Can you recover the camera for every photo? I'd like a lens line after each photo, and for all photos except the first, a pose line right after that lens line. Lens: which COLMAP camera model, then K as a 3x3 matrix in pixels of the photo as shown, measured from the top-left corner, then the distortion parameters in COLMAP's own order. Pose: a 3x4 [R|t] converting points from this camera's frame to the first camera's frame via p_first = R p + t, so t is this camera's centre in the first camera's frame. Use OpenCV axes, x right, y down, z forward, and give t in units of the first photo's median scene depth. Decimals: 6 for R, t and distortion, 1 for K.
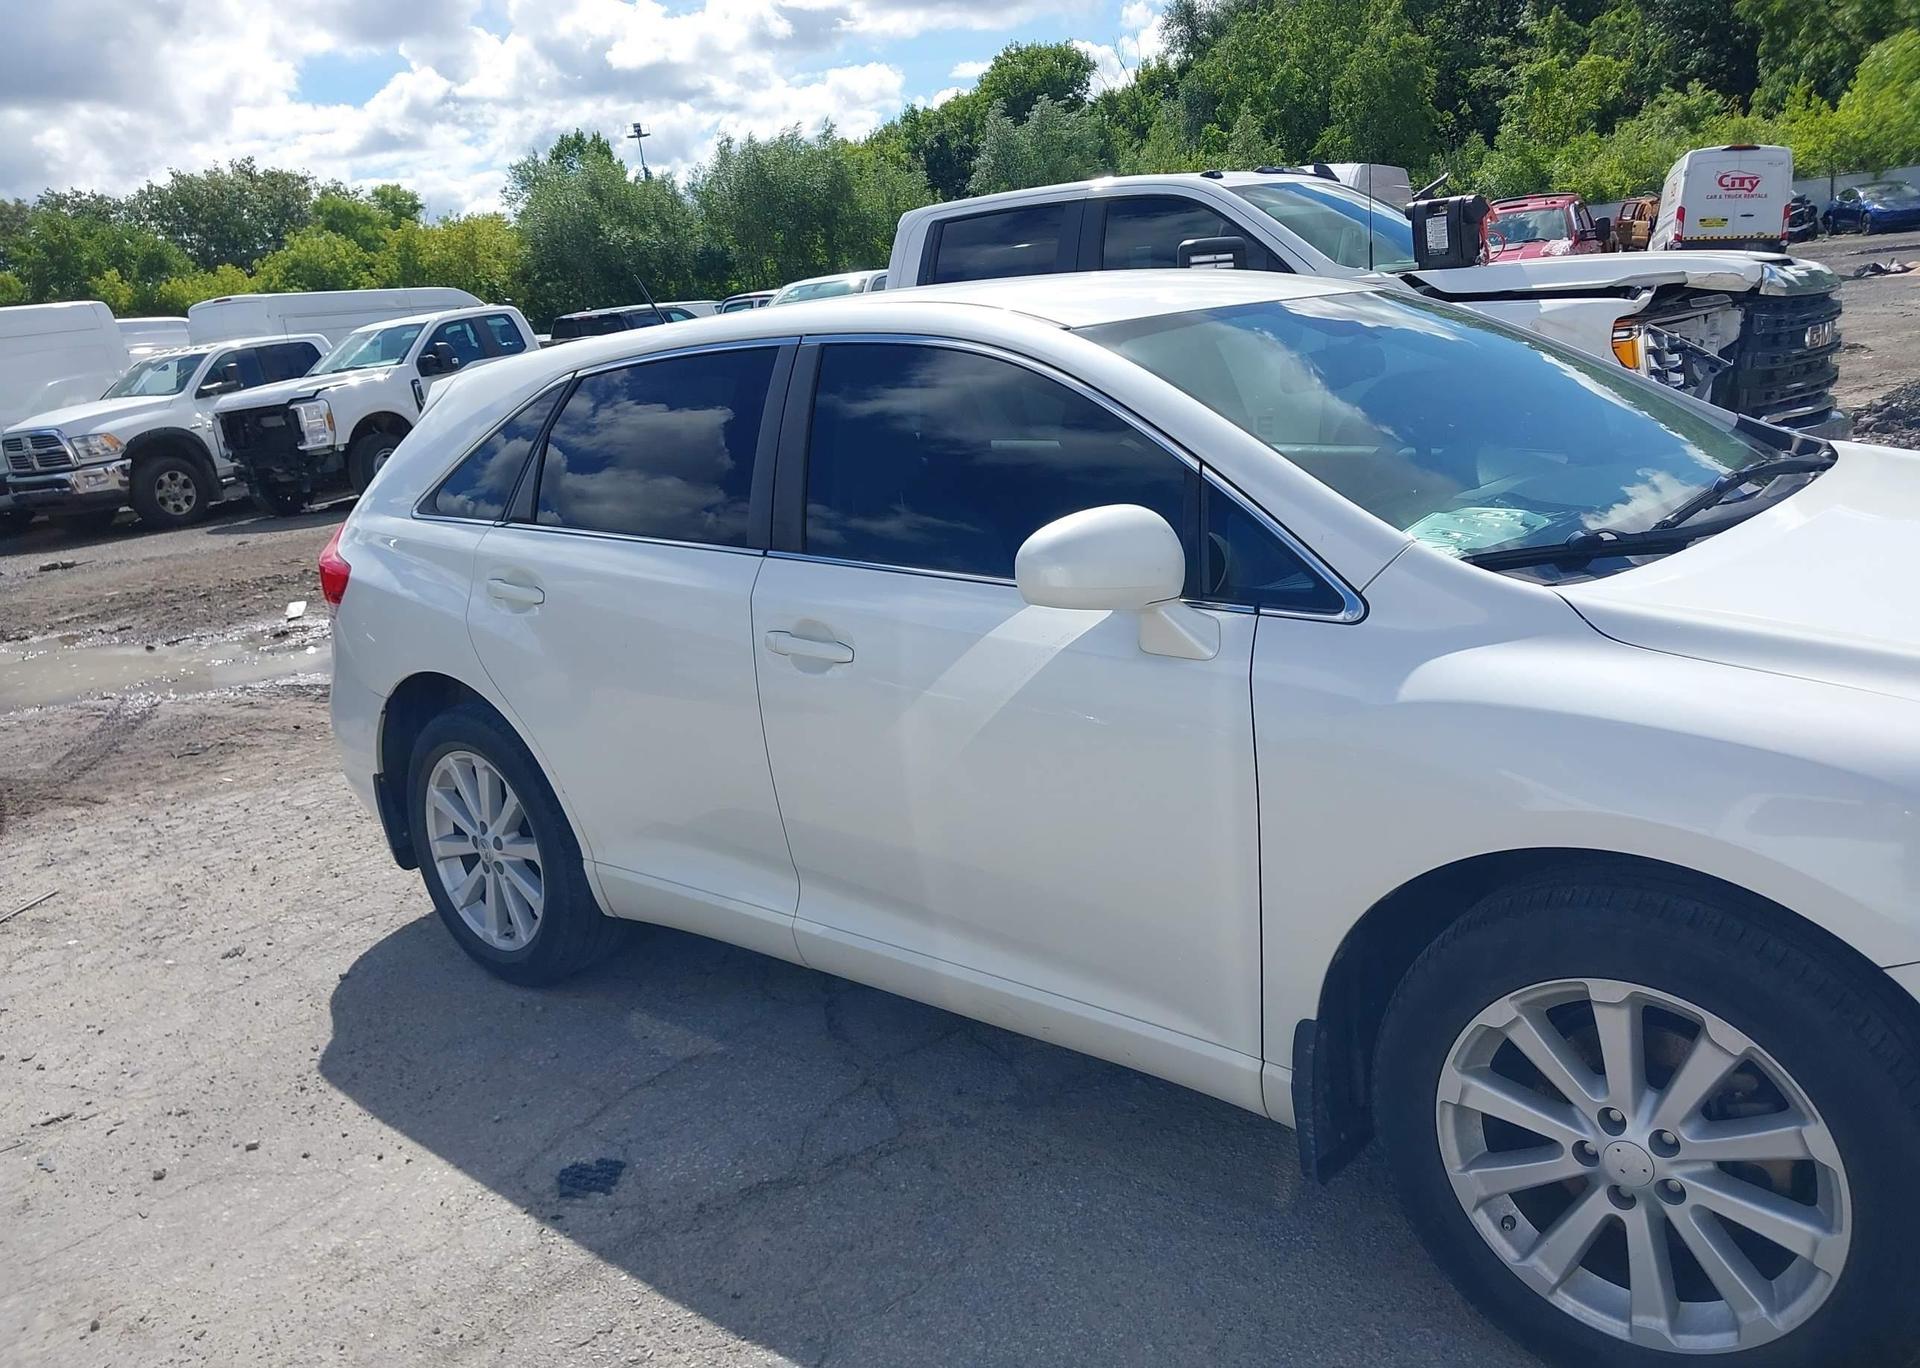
lens RADIAL K [[1554.8, 0, 953.5], [0, 1554.8, 689.0], [0, 0, 1]] dist [0.014321, -0.008763]
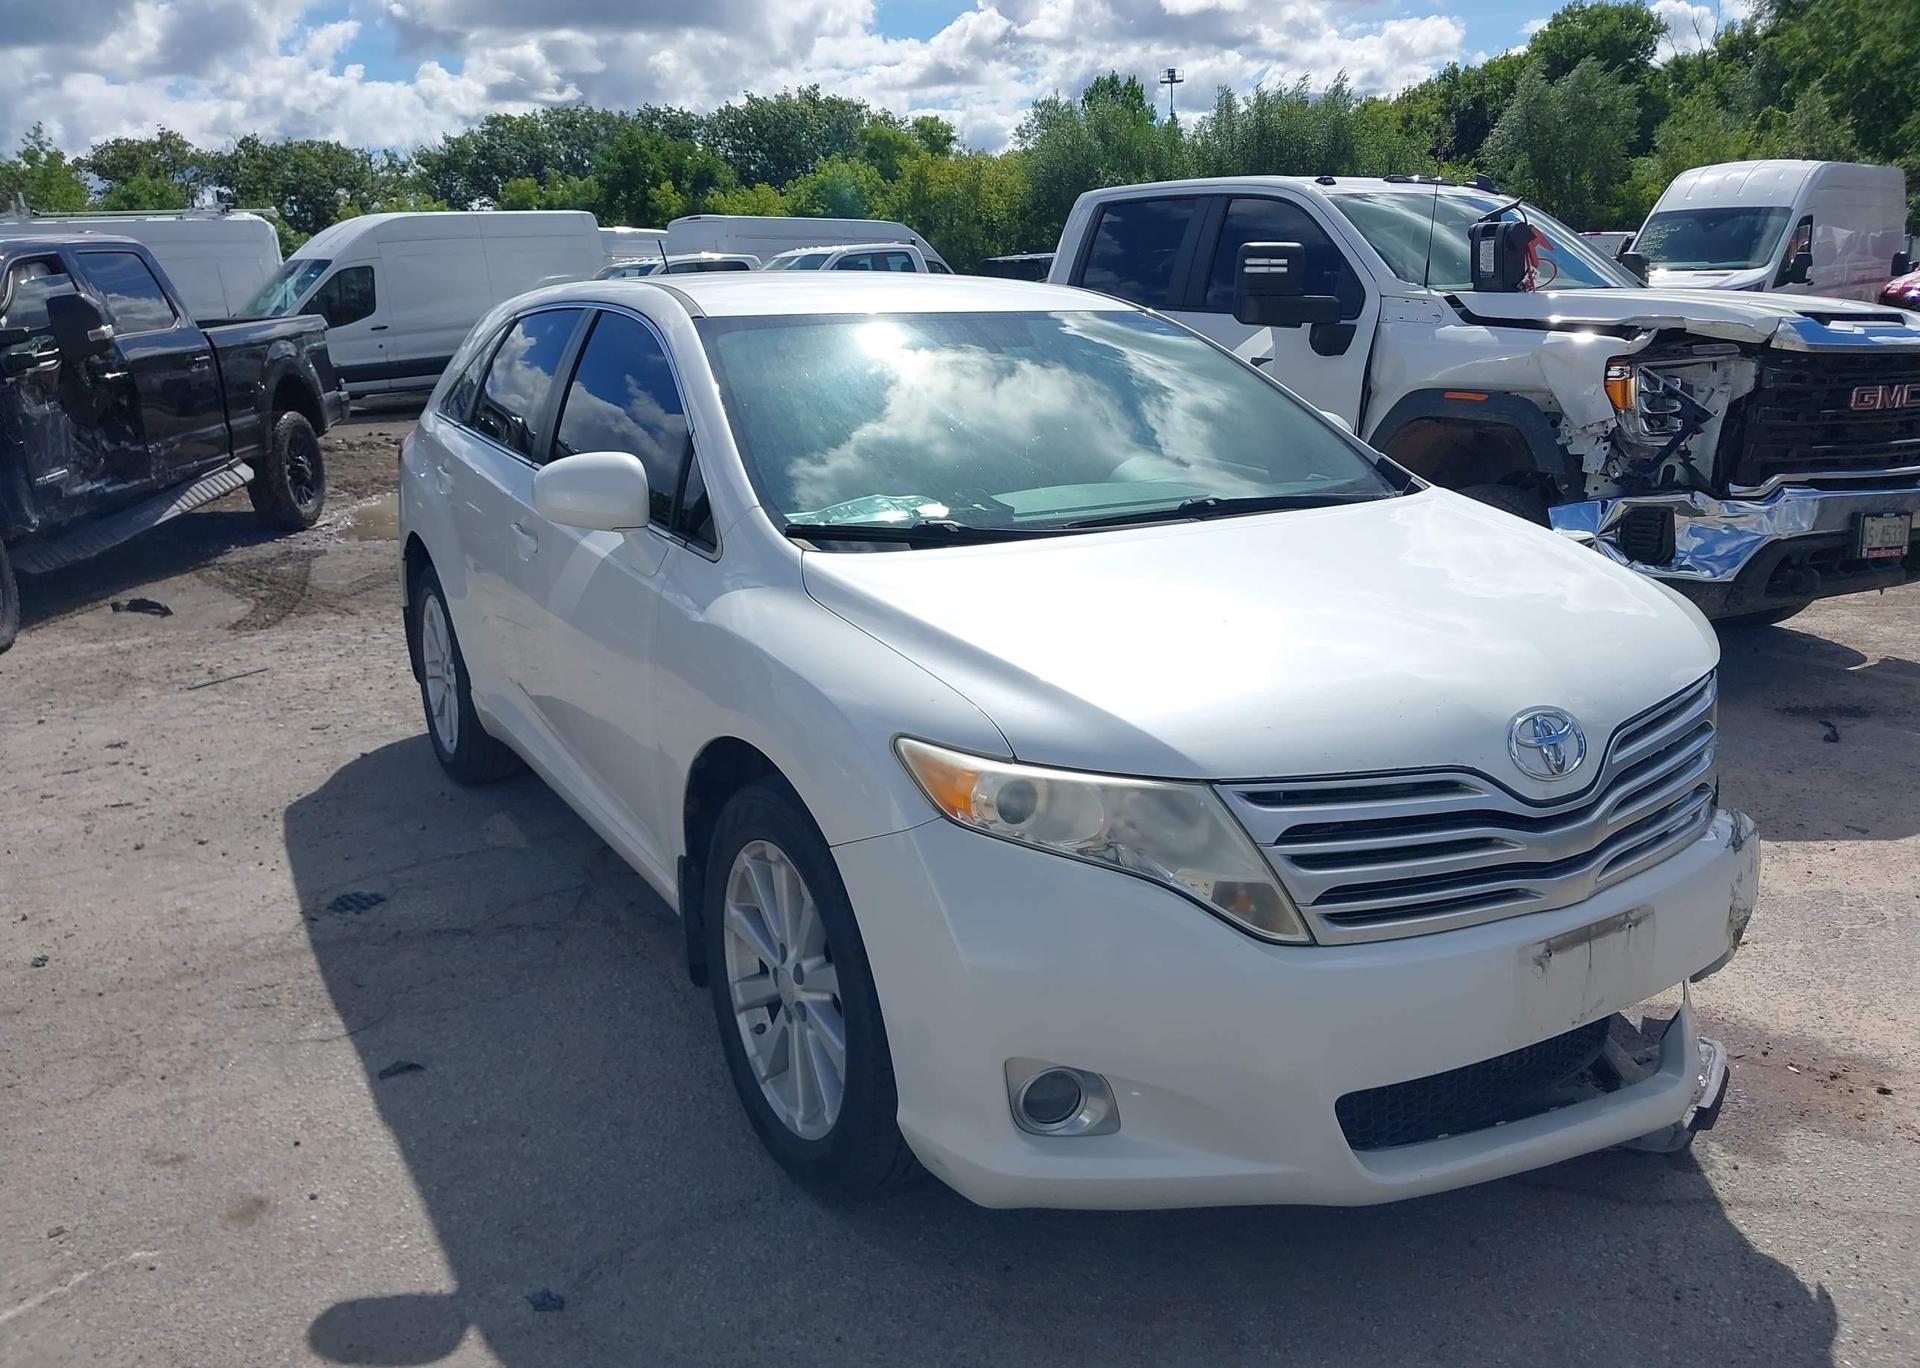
lens RADIAL K [[1586.4, 0, 973.3], [0, 1586.4, 678.8], [0, 0, 1]] dist [0.016462, -0.008072]
pose [[0.938949, 0.163780, -0.302575, 0.053759], [-0.157338, 0.986486, 0.045723, -0.002244], [0.305975, 0.004675, 0.952028, -0.013721]]
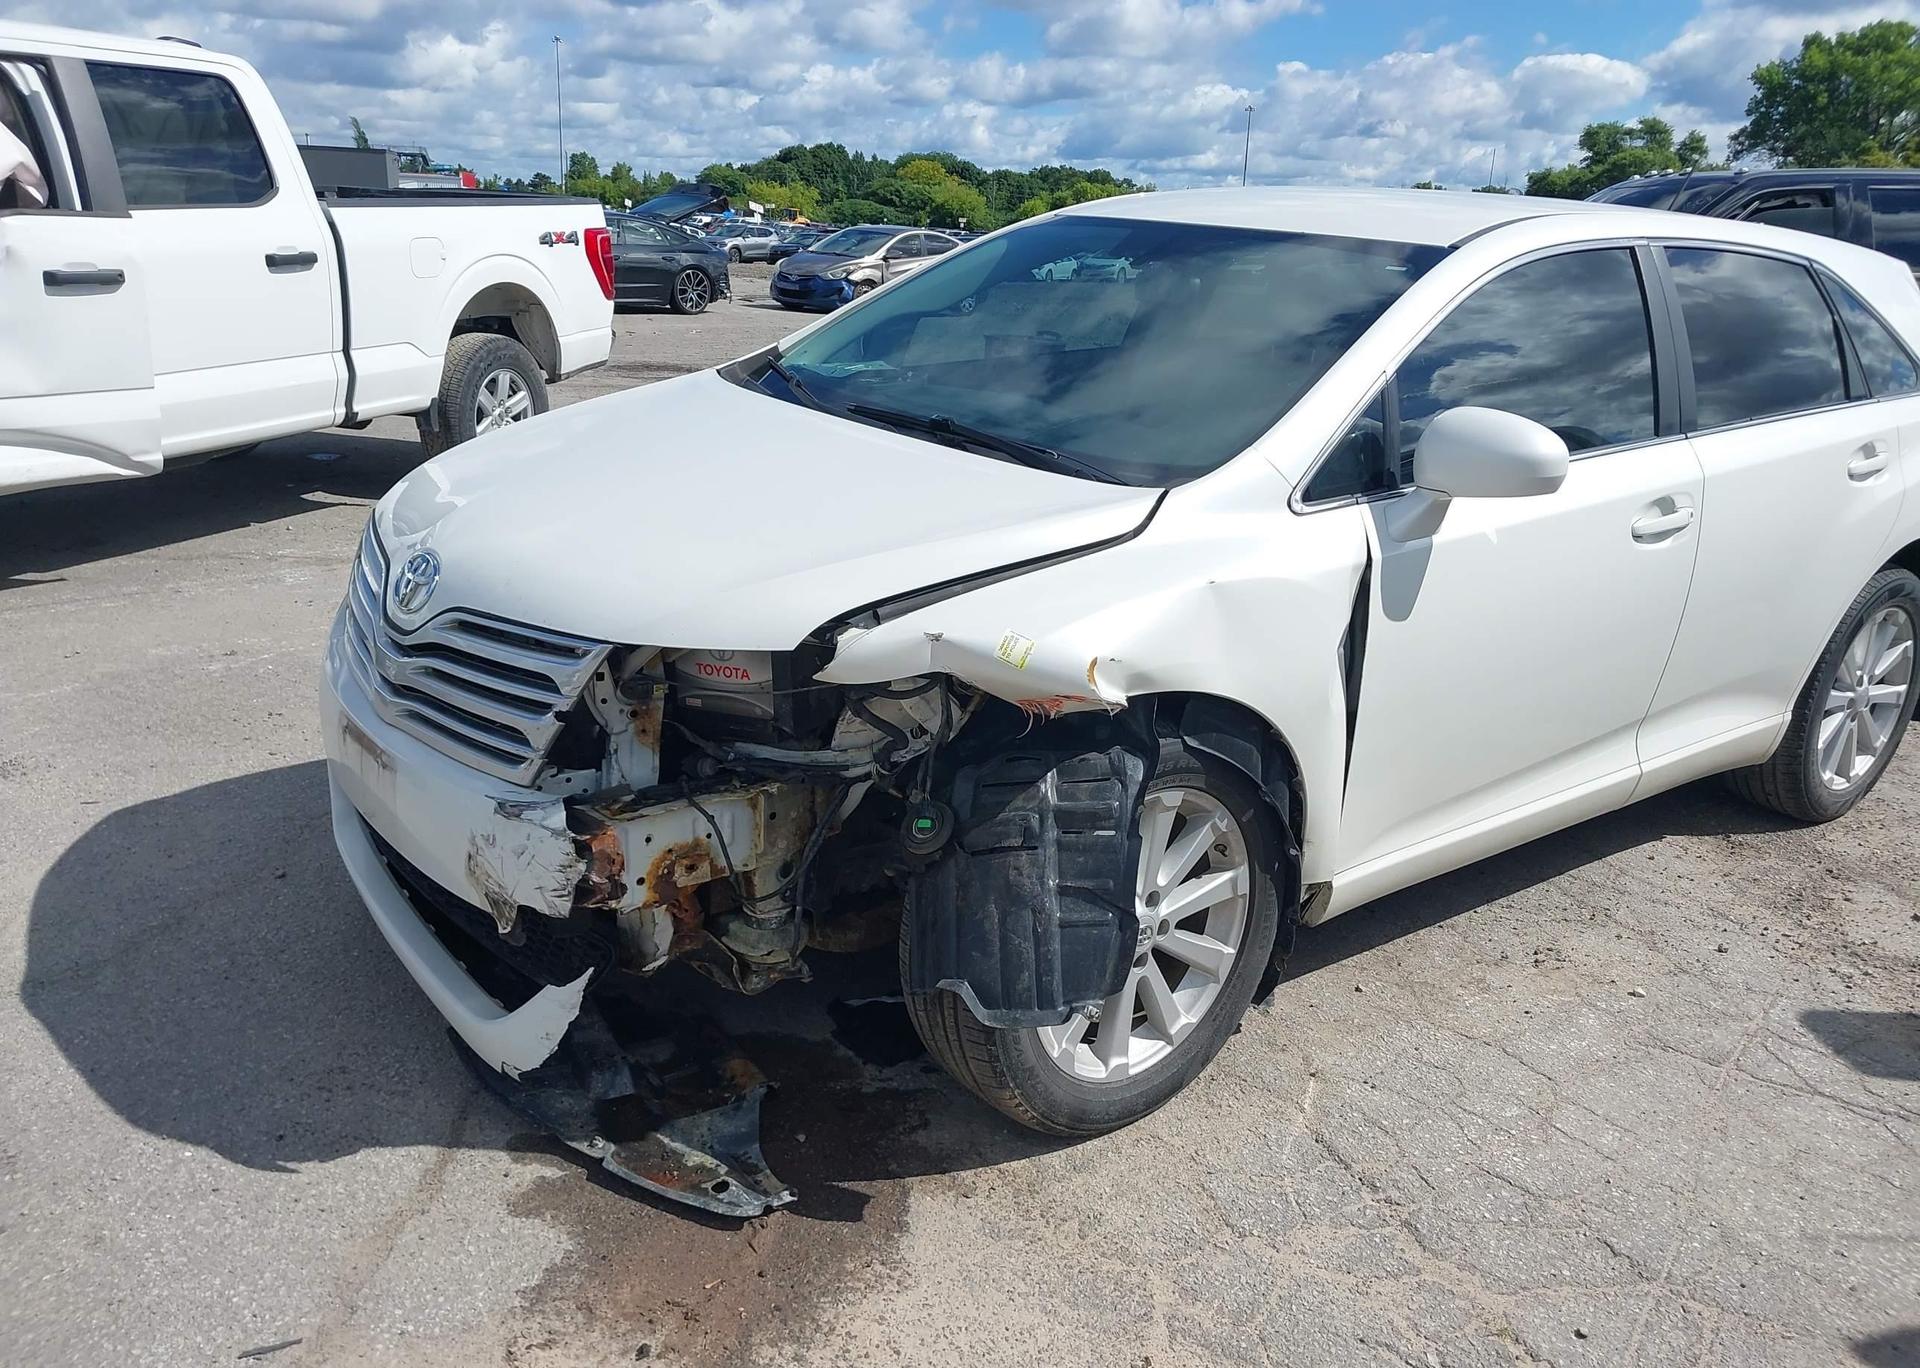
lens RADIAL K [[1554.8, 0, 953.5], [0, 1554.8, 689.0], [0, 0, 1]] dist [0.014321, -0.008763]
pose [[-0.268409, 0.375435, -0.887133, 0.115910], [-0.250152, 0.862168, 0.440556, -0.034256], [0.930258, 0.340168, -0.137498, 0.091088]]
